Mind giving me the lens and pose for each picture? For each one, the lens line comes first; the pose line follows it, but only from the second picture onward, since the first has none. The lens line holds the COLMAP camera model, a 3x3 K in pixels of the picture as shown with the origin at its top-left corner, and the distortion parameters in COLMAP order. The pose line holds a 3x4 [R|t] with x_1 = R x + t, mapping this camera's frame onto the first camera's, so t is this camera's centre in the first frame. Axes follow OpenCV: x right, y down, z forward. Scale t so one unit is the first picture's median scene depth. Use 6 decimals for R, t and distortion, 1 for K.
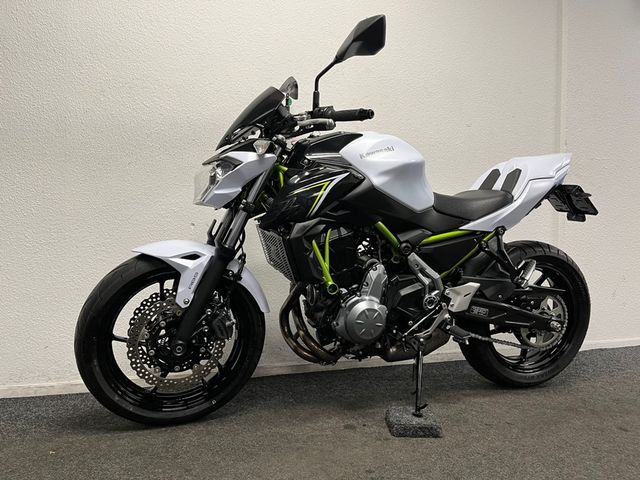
lens RADIAL K [[483.7, 0, 320.0], [0, 483.7, 240.0], [0, 0, 1]] dist [0.037839, -0.002507]
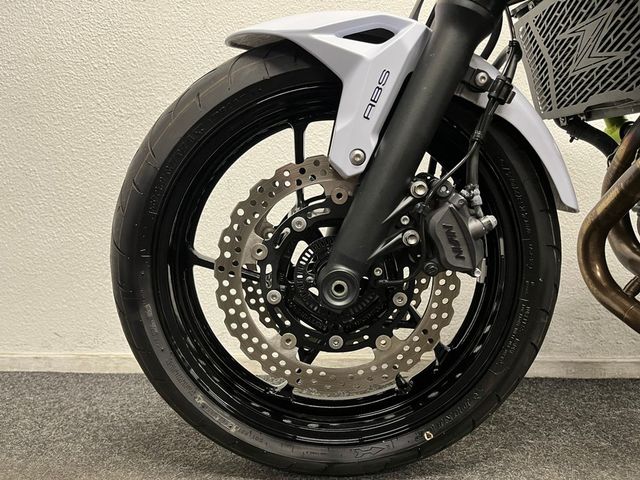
lens RADIAL K [[483.7, 0, 320.0], [0, 483.7, 240.0], [0, 0, 1]] dist [0.037839, -0.002507]
pose [[0.939137, -0.000028, -0.343544, -0.172276], [0.006244, 0.999836, 0.016988, 0.175033], [0.343487, -0.018099, 0.938983, 0.630537]]
